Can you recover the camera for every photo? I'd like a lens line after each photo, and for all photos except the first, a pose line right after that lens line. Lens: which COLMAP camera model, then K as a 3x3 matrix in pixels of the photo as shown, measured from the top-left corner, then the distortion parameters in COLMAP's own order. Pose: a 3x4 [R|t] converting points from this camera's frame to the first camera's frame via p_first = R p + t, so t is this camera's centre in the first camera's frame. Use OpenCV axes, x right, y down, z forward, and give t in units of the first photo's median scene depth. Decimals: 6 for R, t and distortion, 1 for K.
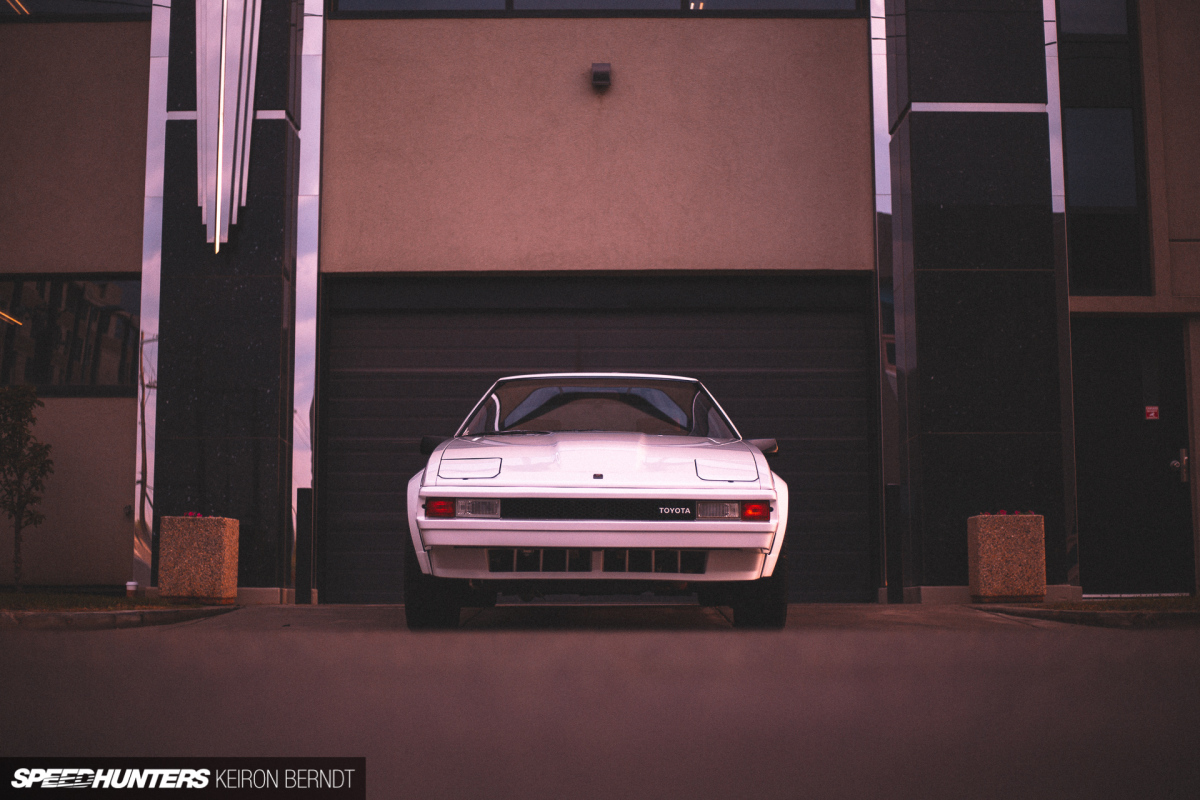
lens RADIAL K [[1699.8, 0, 600.0], [0, 1699.8, 400.0], [0, 0, 1]] dist [-0.048210, -0.059996]
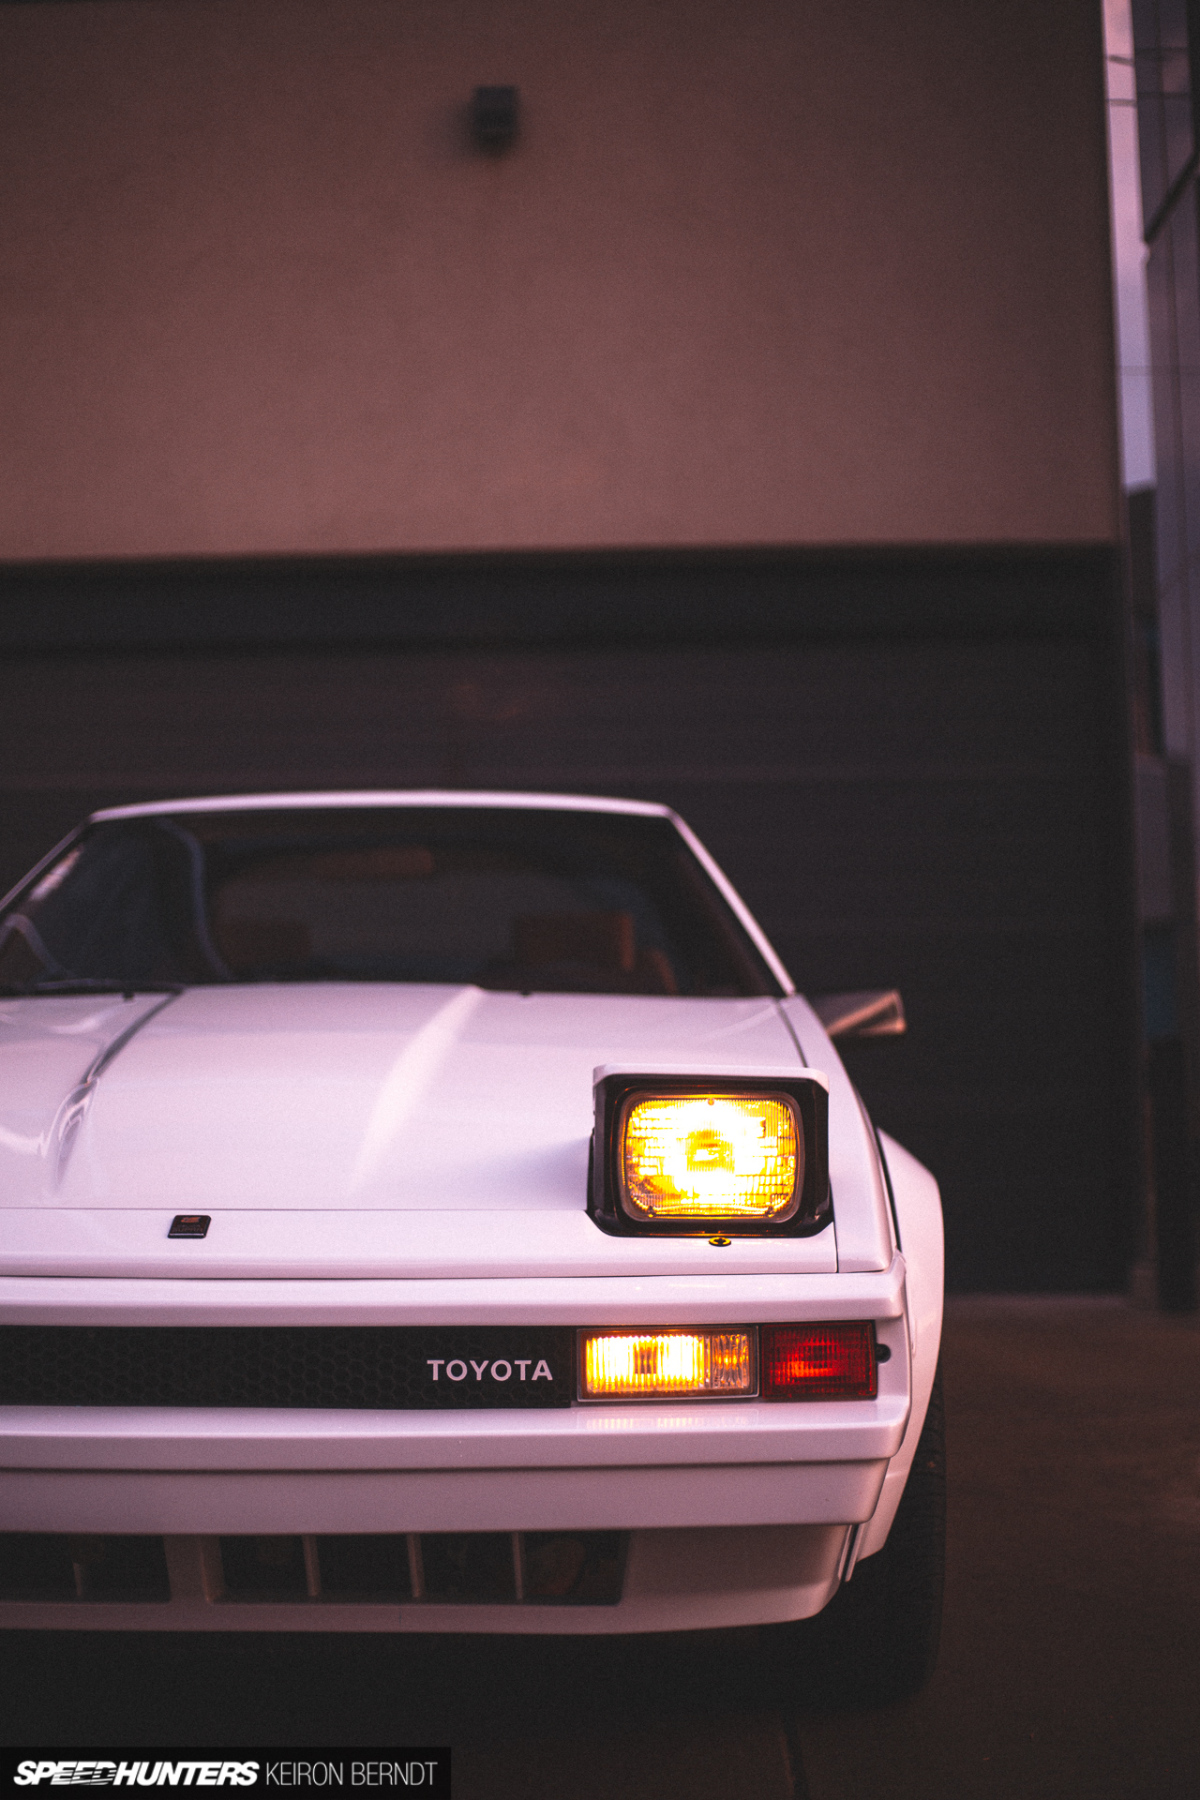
lens RADIAL K [[2549.7, 0, 600.0], [0, 2549.7, 900.0], [0, 0, 1]] dist [-0.048210, -0.059996]
pose [[0.999845, -0.012830, -0.012071, 0.064643], [0.013262, 0.999249, 0.036412, -0.016116], [0.011595, -0.036566, 0.999264, 0.627386]]
